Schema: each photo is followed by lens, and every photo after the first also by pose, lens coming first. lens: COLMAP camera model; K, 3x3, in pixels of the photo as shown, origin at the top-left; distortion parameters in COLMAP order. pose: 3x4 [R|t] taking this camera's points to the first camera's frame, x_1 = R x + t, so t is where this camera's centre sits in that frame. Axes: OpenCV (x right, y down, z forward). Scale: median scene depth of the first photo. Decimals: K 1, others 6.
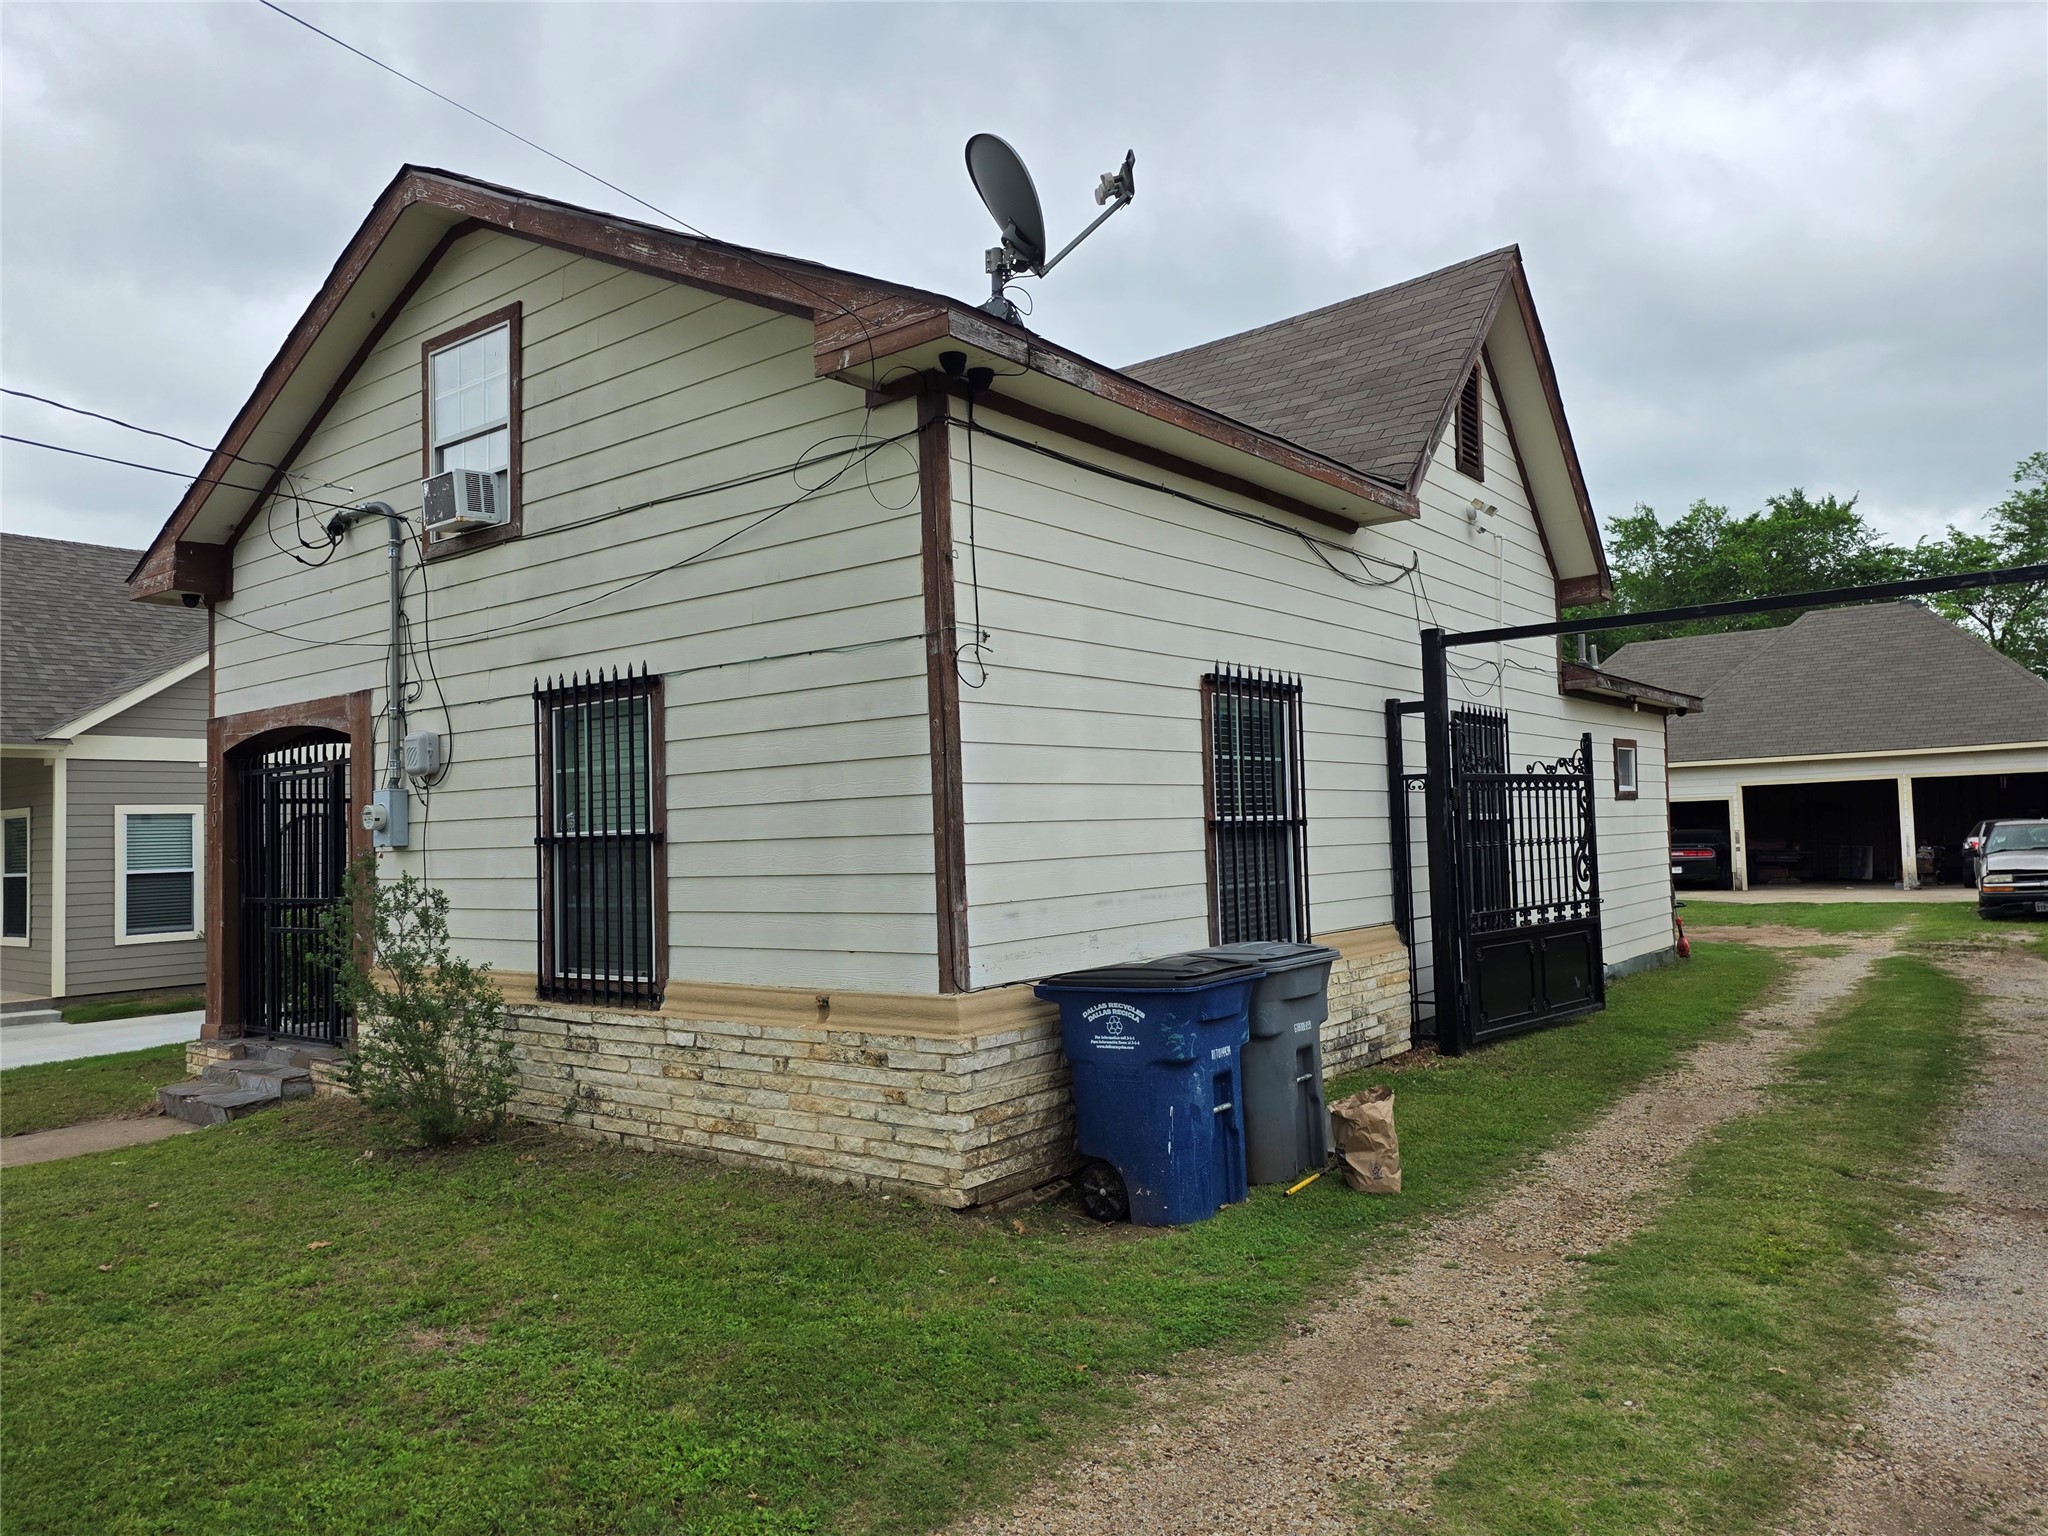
lens RADIAL K [[1327.5, 0, 1024.0], [0, 1327.5, 768.0], [0, 0, 1]] dist [0.057282, -0.055434]
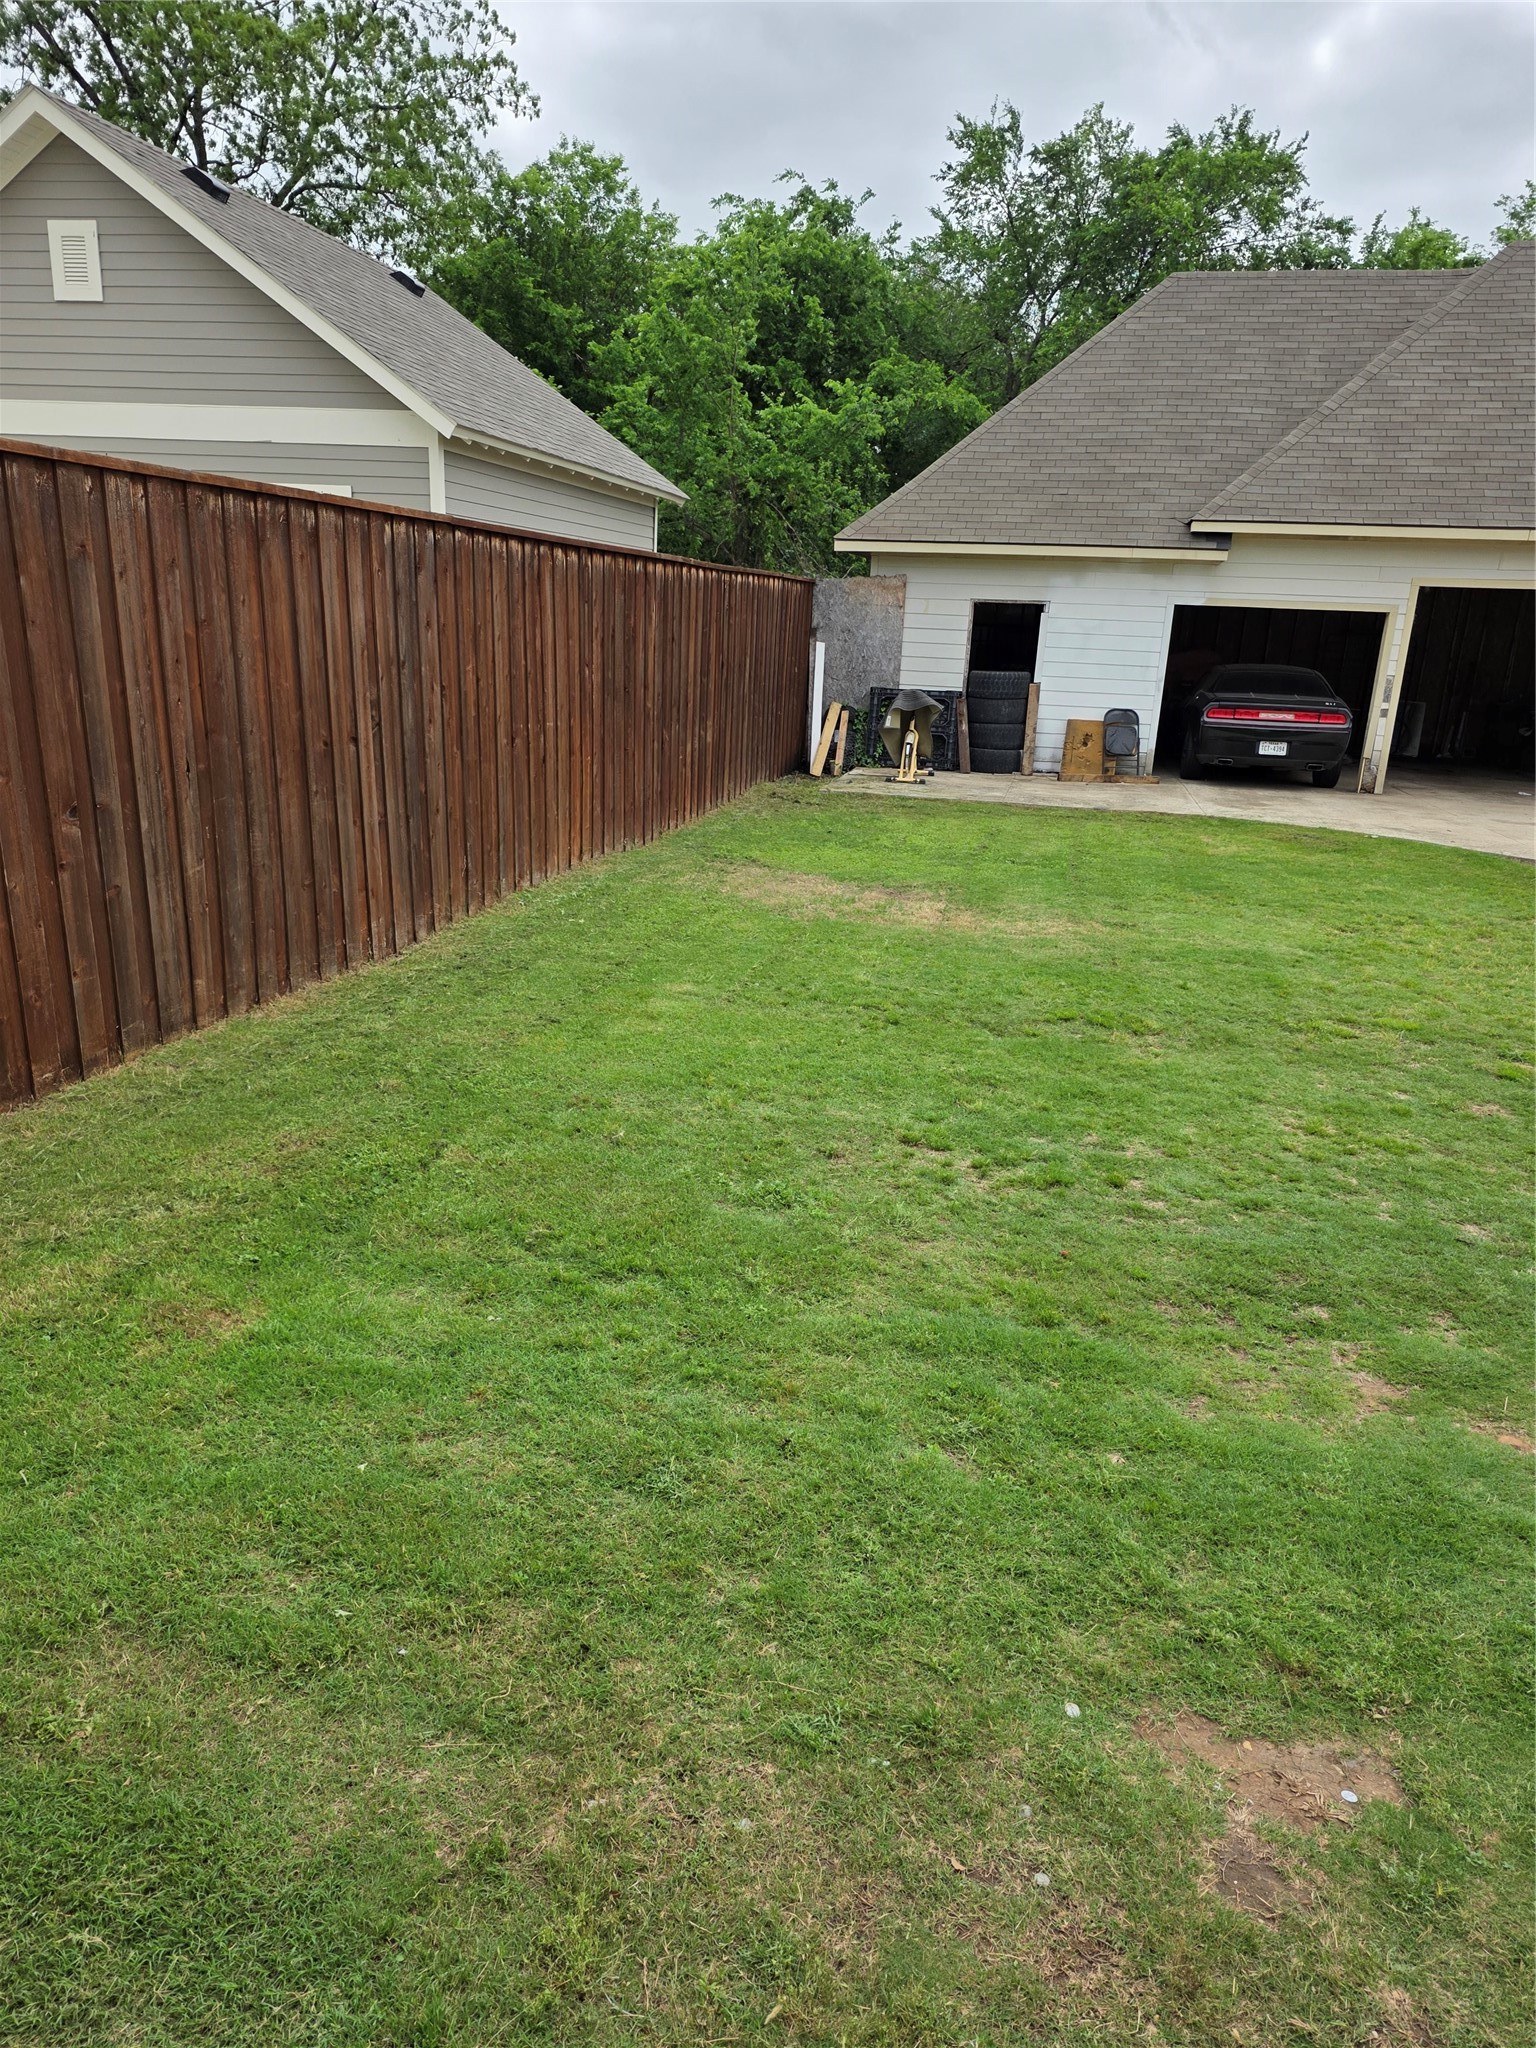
lens RADIAL K [[1327.5, 0, 774.8], [0, 1327.5, 998.5], [0, 0, 1]] dist [0.057282, -0.055434]
pose [[0.894547, -0.063152, 0.442491, 0.128491], [-0.091452, 0.943167, 0.319488, 0.030125], [-0.437519, -0.326264, 0.837932, 0.943027]]
